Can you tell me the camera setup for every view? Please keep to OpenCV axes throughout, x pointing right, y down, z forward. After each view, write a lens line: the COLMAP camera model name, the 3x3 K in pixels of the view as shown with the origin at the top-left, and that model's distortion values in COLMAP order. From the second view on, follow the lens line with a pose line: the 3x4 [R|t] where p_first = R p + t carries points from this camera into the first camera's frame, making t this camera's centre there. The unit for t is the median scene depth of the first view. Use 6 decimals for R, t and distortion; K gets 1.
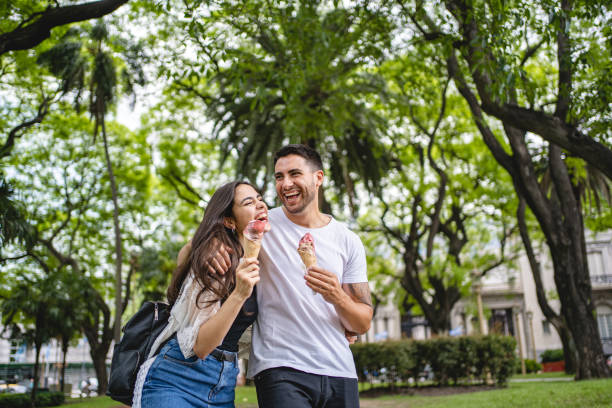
lens RADIAL K [[628.2, 0, 302.9], [0, 628.2, 202.5], [0, 0, 1]] dist [-0.016740, 0.157830]
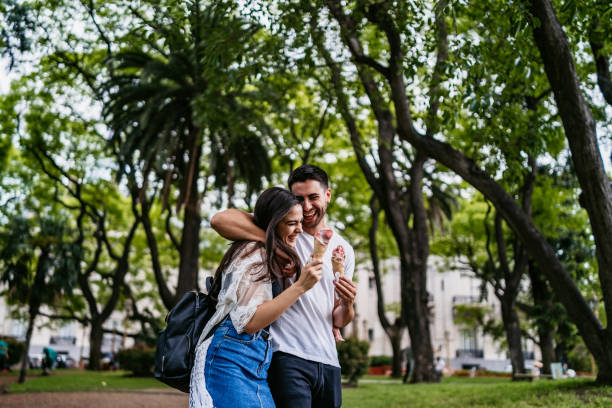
lens RADIAL K [[592.0, 0, 306.0], [0, 592.0, 204.0], [0, 0, 1]] dist [0.007262, 0.018416]
pose [[0.959320, 0.137635, 0.246499, -0.023681], [-0.136723, 0.990389, -0.020897, 0.004056], [-0.247006, -0.013655, 0.968918, 0.008000]]
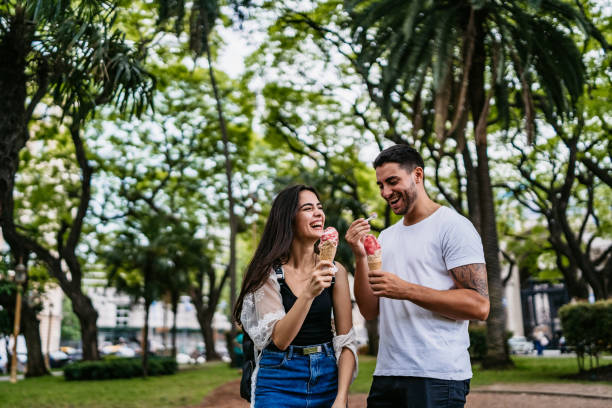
lens RADIAL K [[618.7, 0, 309.4], [0, 618.7, 196.7], [0, 0, 1]] dist [-0.006706, -0.000290]
pose [[0.992685, -0.009046, -0.120393, -0.054799], [0.013195, 0.999345, 0.033704, 0.030897], [0.120009, -0.035046, 0.992154, 0.111123]]
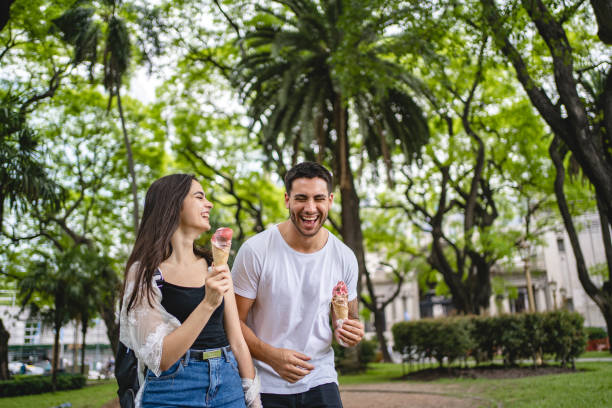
lens RADIAL K [[626.4, 0, 299.4], [0, 626.4, 200.5], [0, 0, 1]] dist [-0.011222, 0.155642]
pose [[0.999835, -0.008782, -0.015880, -0.021308], [0.009192, 0.999621, 0.025950, 0.009297], [0.015646, -0.026091, 0.999537, 0.035583]]
